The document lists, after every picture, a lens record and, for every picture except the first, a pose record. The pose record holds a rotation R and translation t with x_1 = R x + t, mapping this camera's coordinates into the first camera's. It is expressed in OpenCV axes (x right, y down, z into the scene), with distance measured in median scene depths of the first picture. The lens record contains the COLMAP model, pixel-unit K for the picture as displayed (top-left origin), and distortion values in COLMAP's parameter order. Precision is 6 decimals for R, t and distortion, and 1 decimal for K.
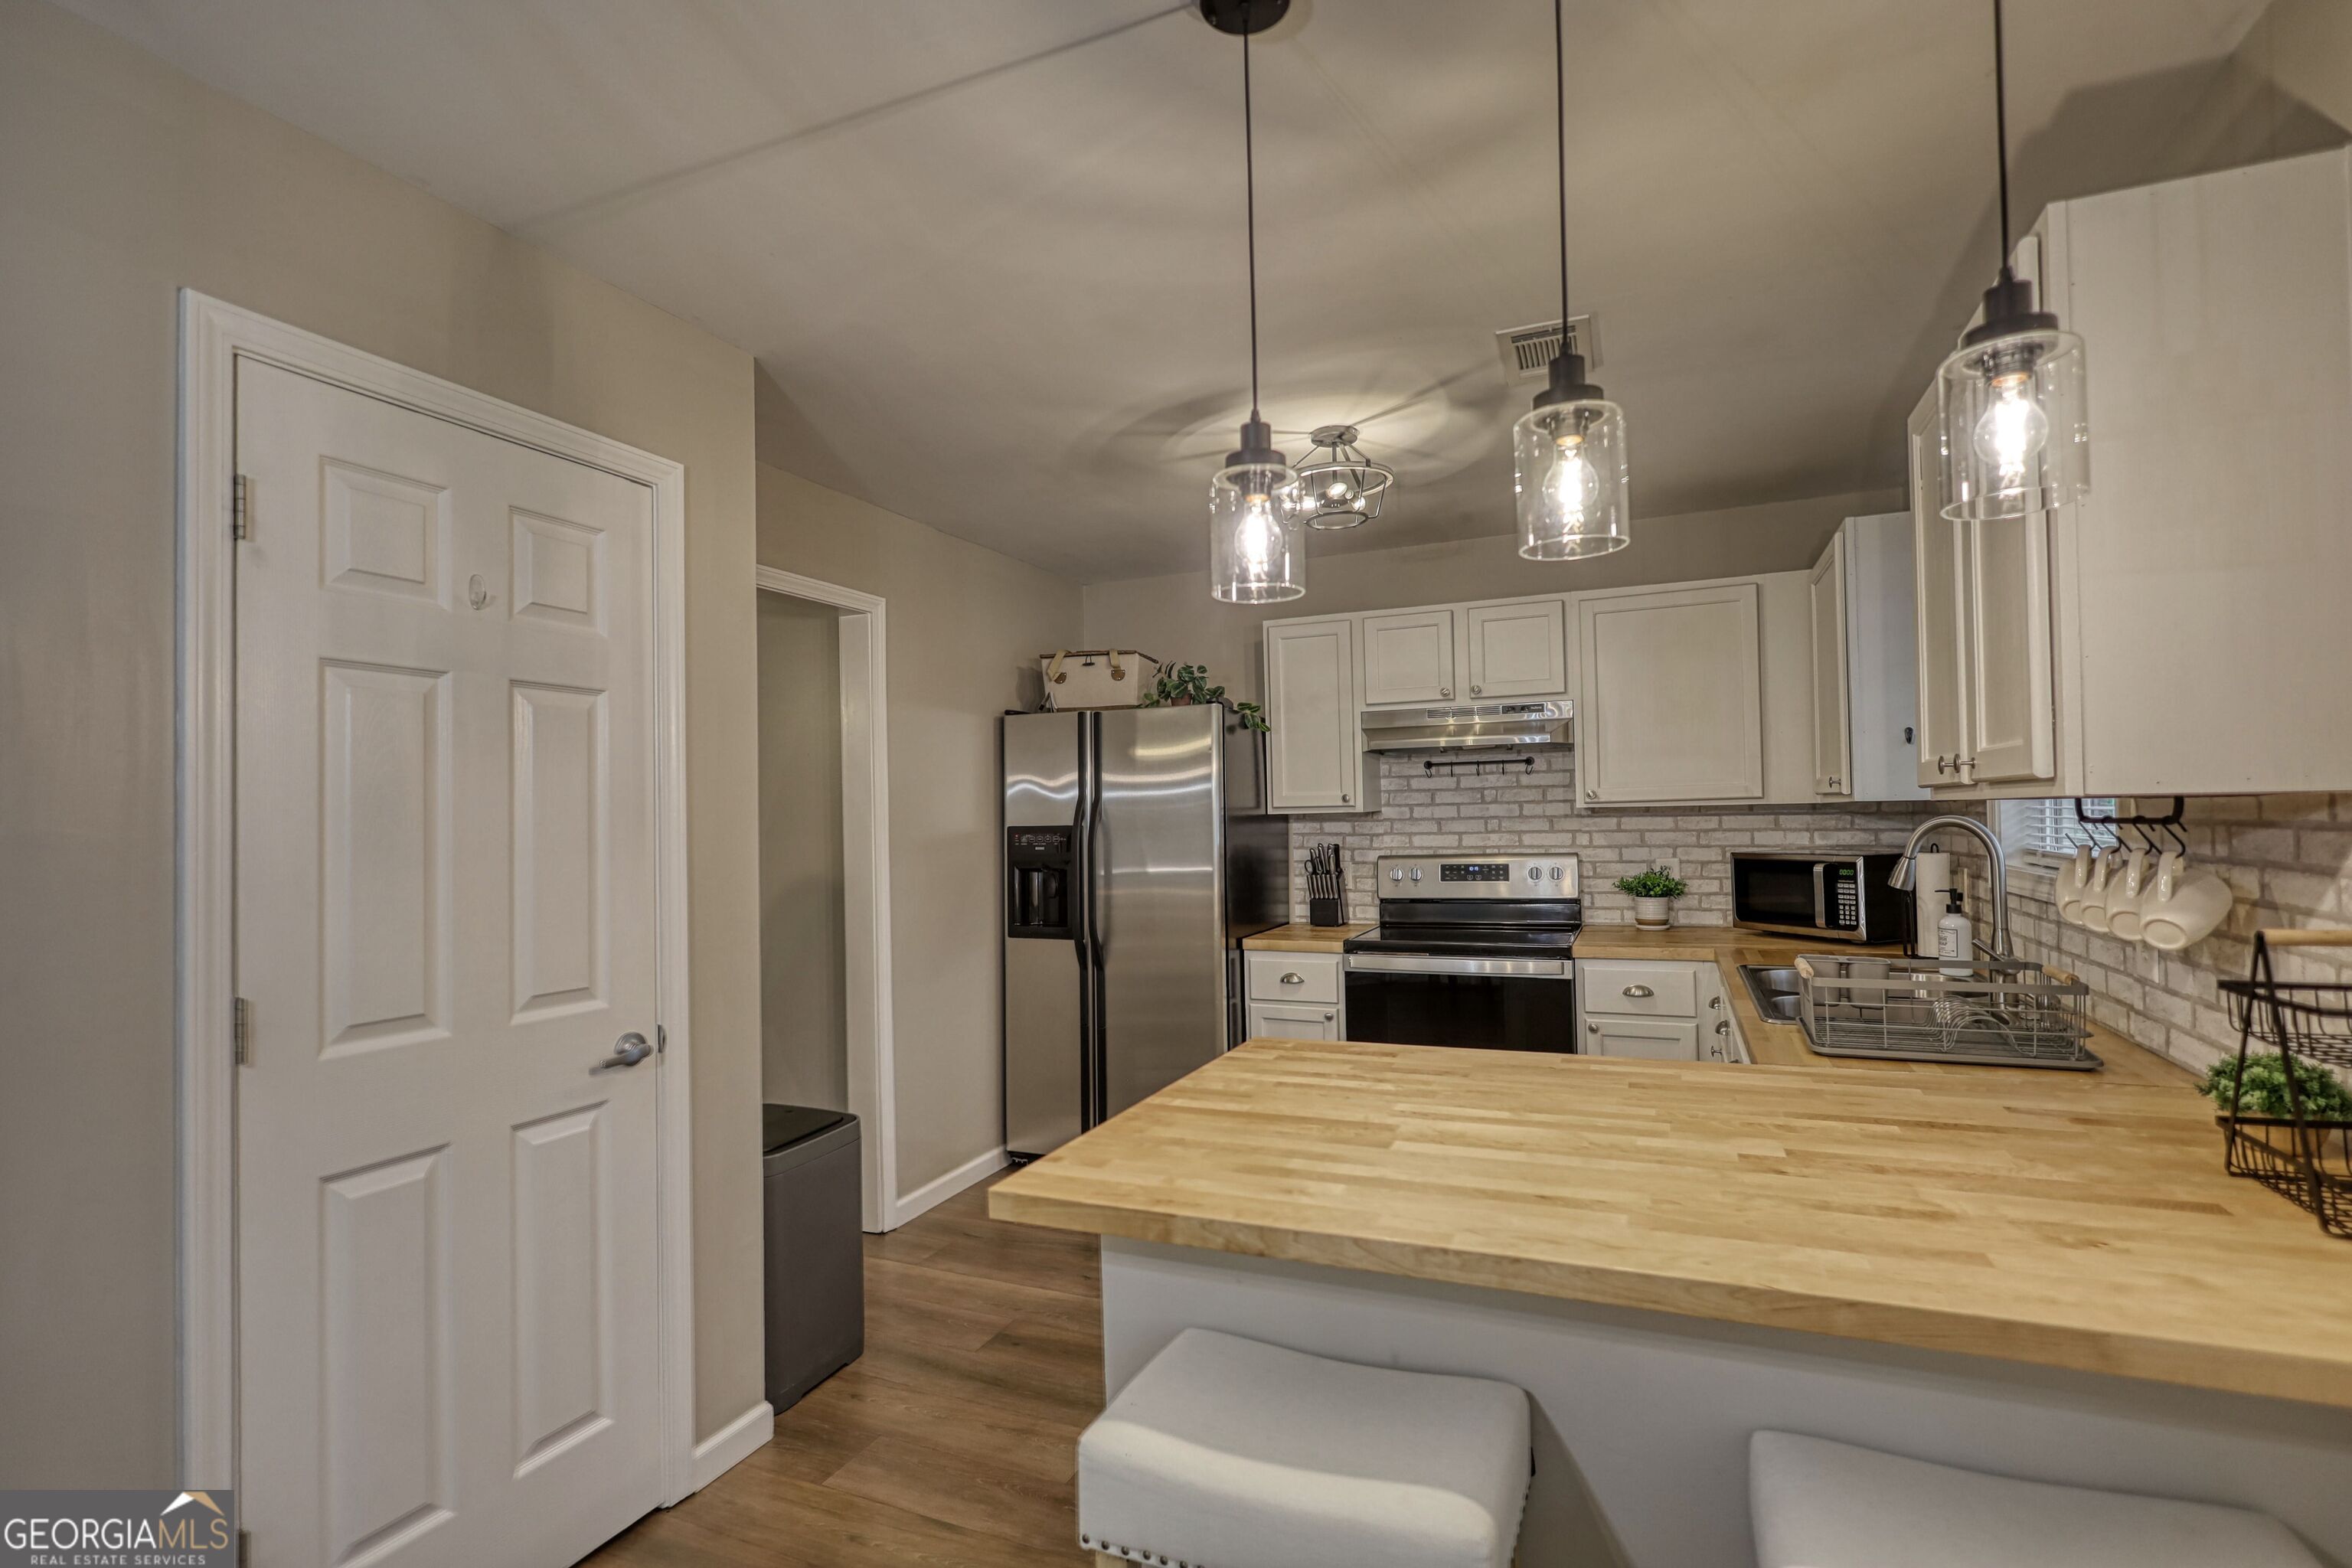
lens RADIAL K [[1104.6, 0, 1197.5], [0, 1104.6, 801.2], [0, 0, 1]] dist [-0.003257, 0.001706]
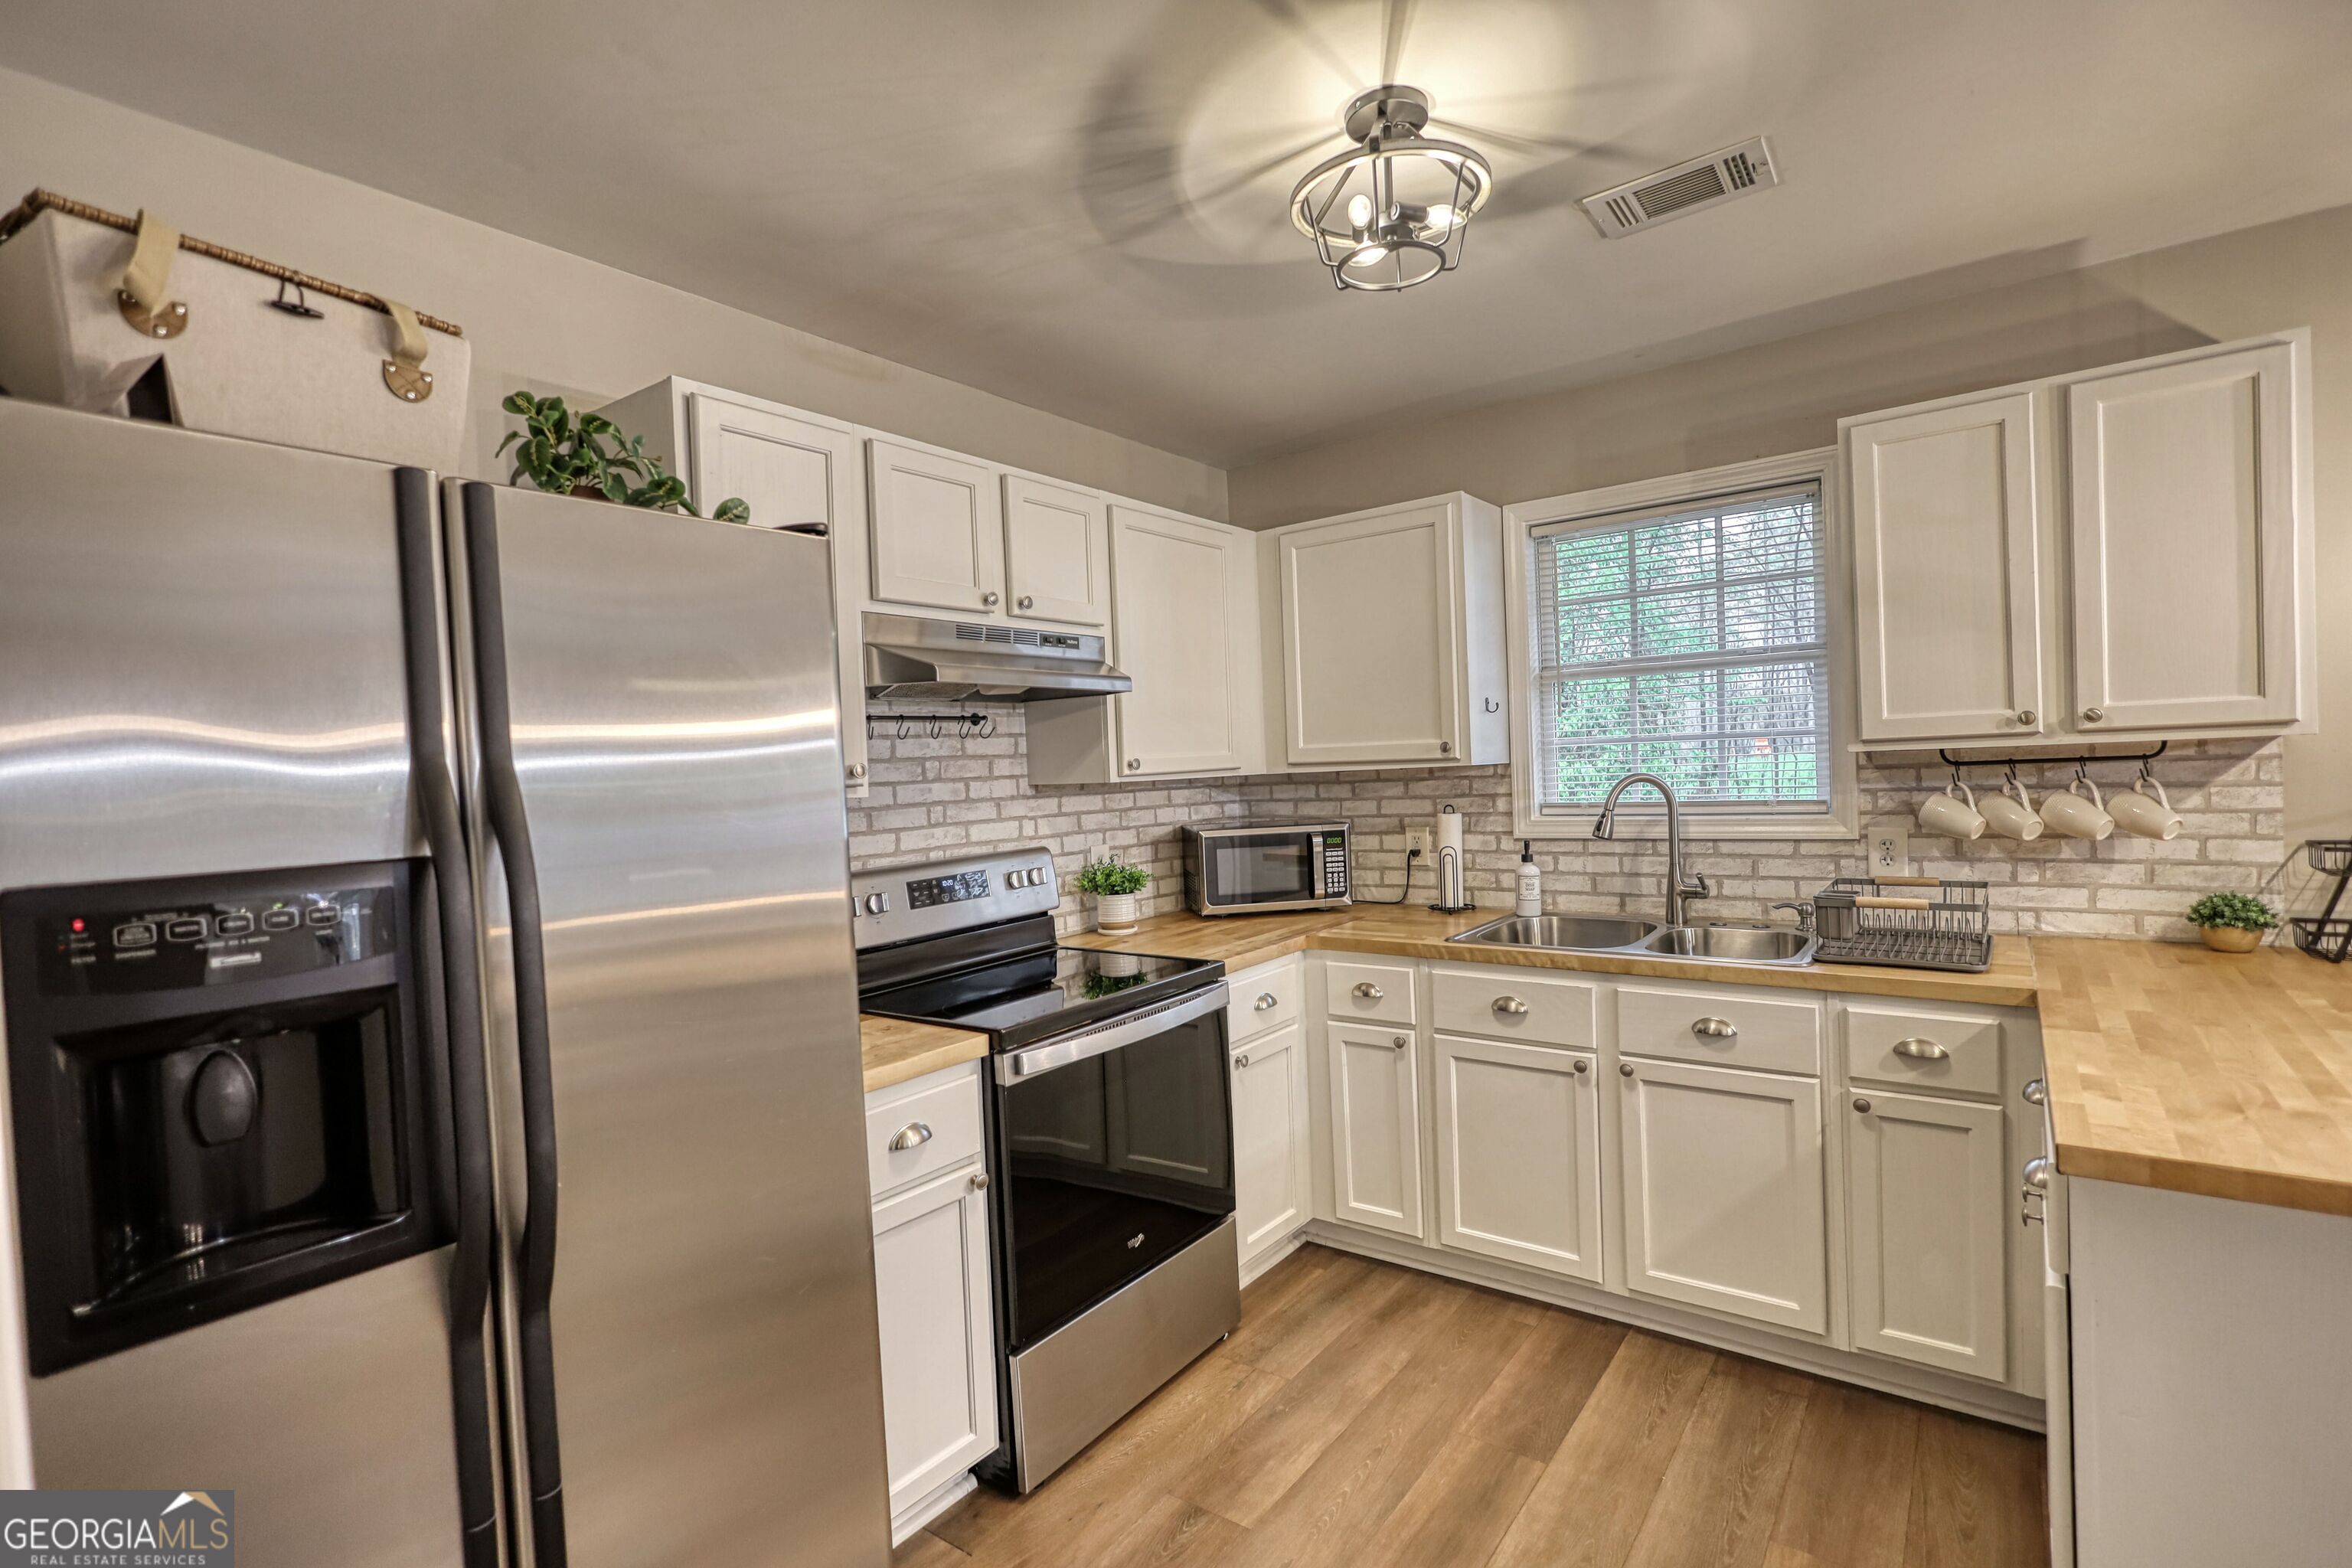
lens RADIAL K [[1104.6, 0, 1189.9], [0, 1104.6, 789.0], [0, 0, 1]] dist [-0.003257, 0.001706]
pose [[0.237776, -0.010574, 0.971263, -0.355666], [0.025100, 0.999674, 0.004739, 0.007692], [-0.970996, 0.023252, 0.237963, 0.756999]]
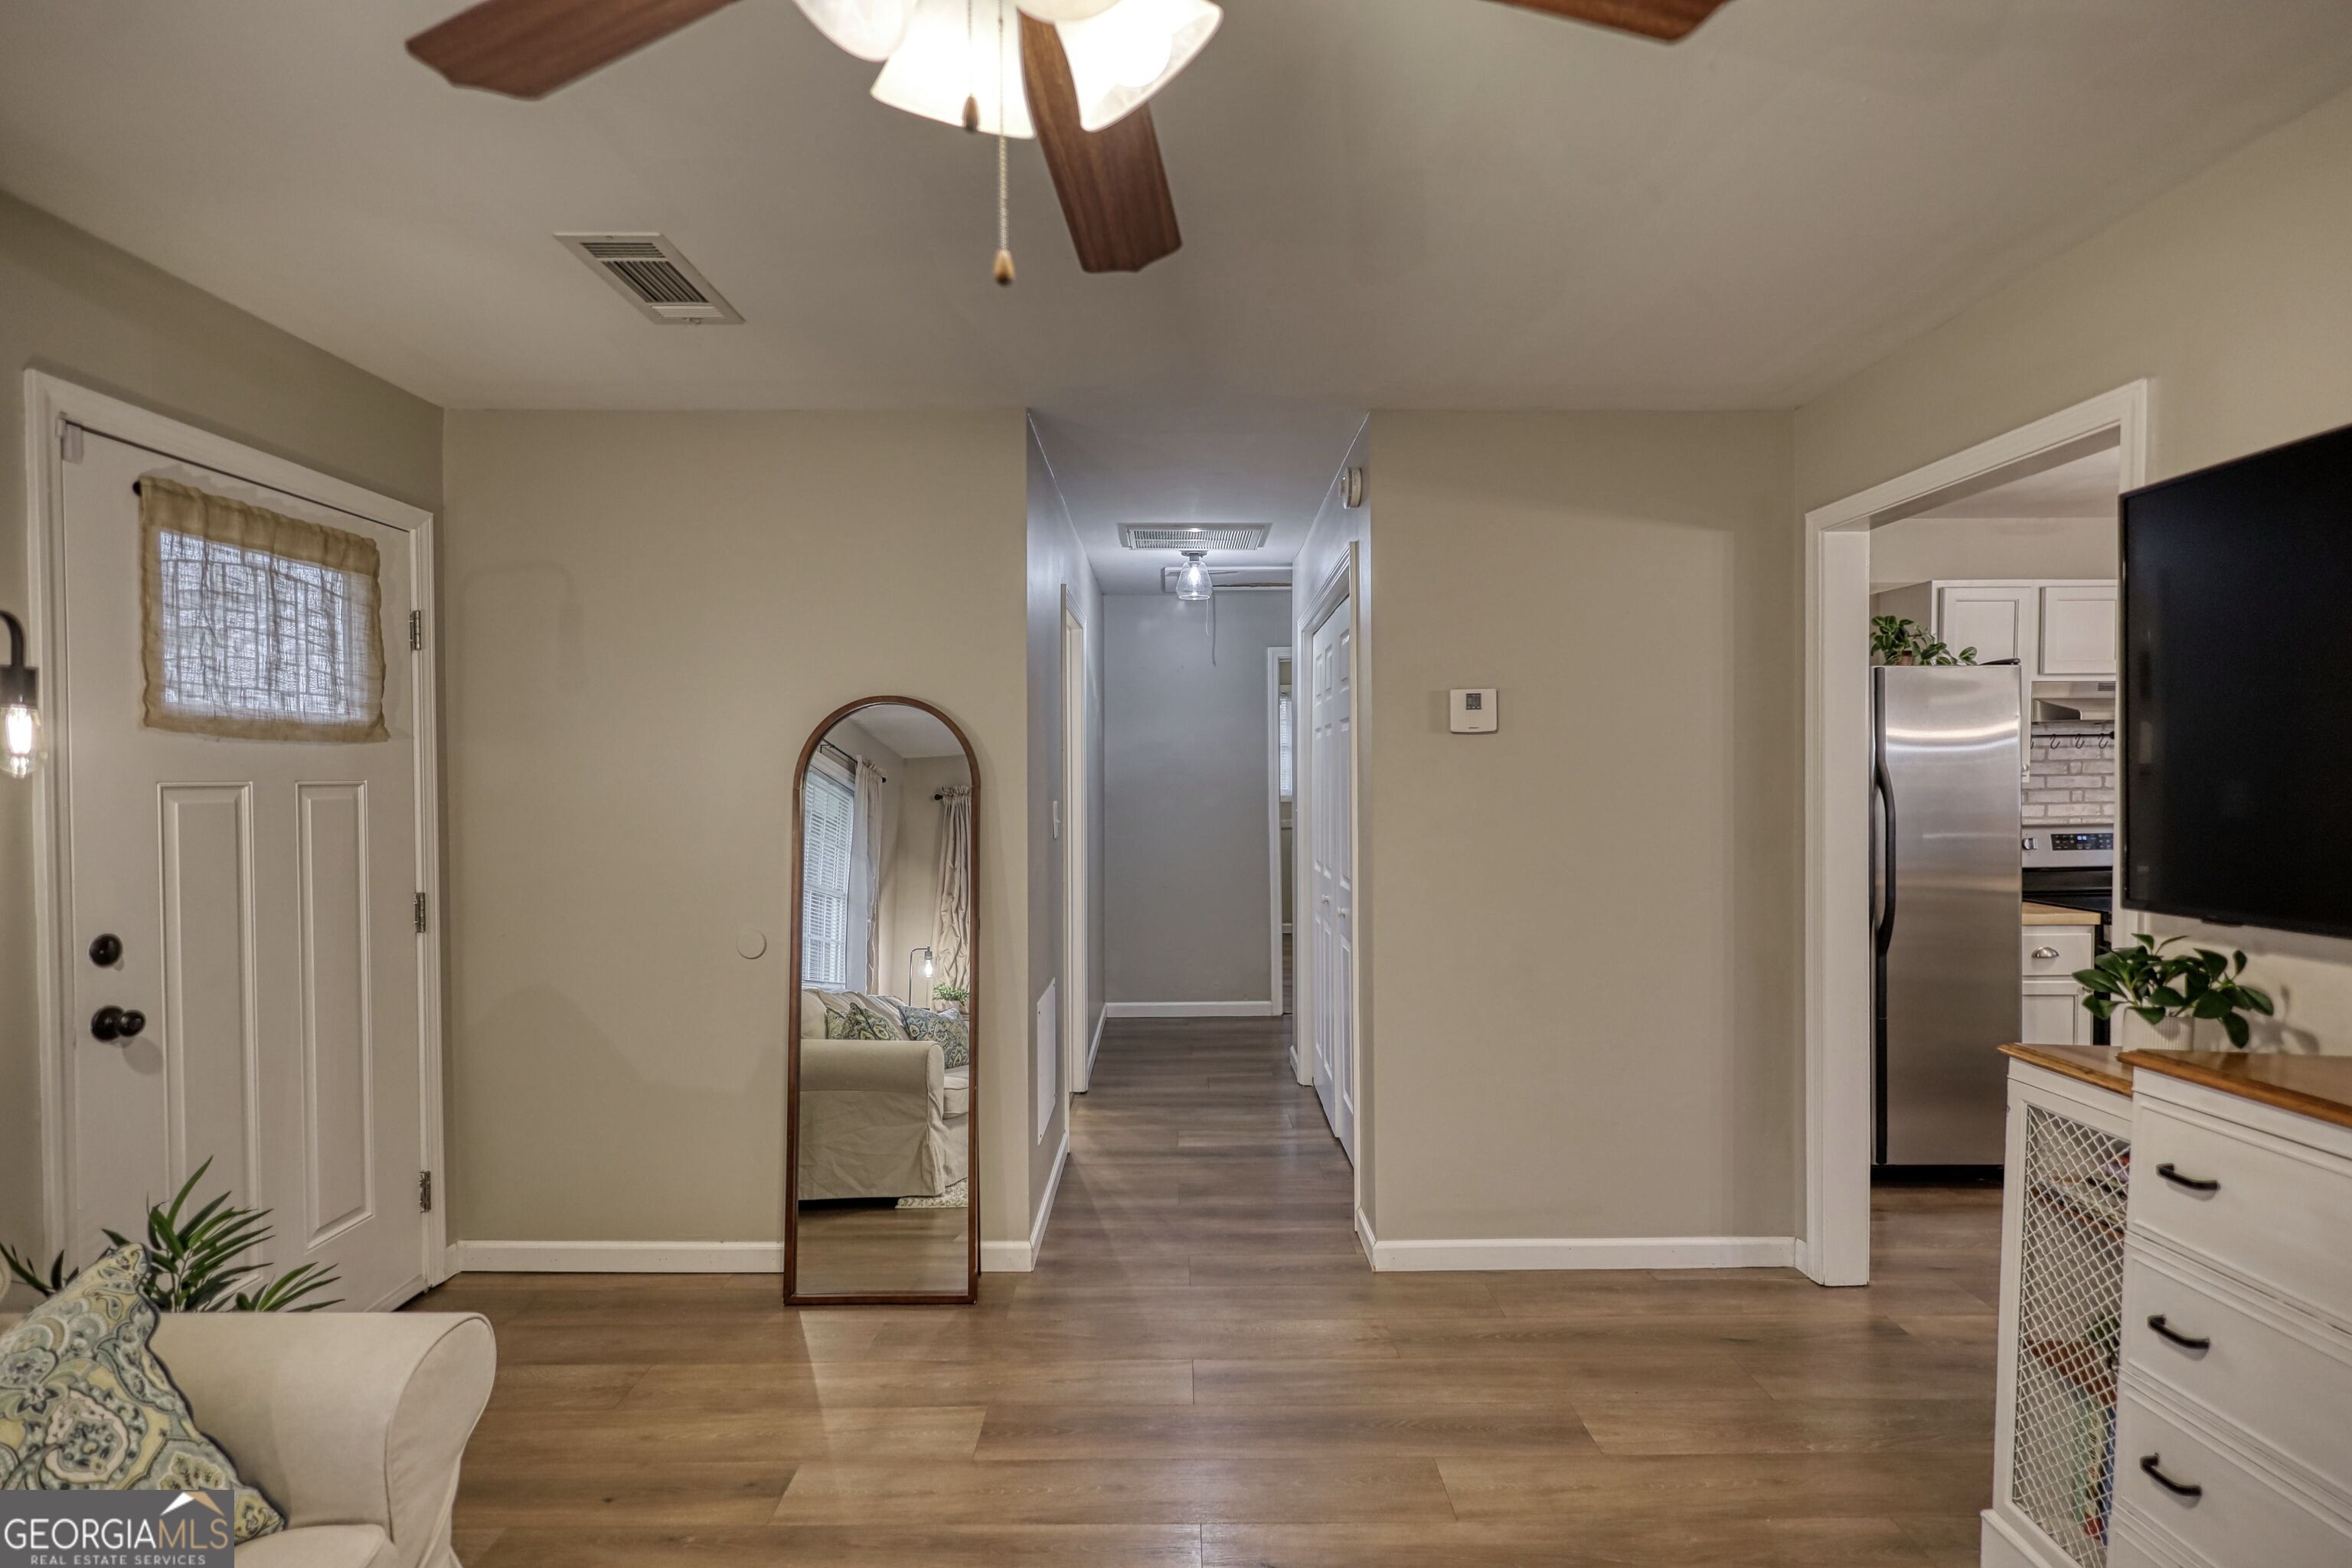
lens RADIAL K [[1104.6, 0, 1204.5], [0, 1104.6, 794.9], [0, 0, 1]] dist [-0.003257, 0.001706]
pose [[0.914013, 0.007823, 0.405609, -0.979802], [-0.018463, 0.999580, 0.022327, 0.013668], [-0.405264, -0.027896, 0.913774, 0.414647]]
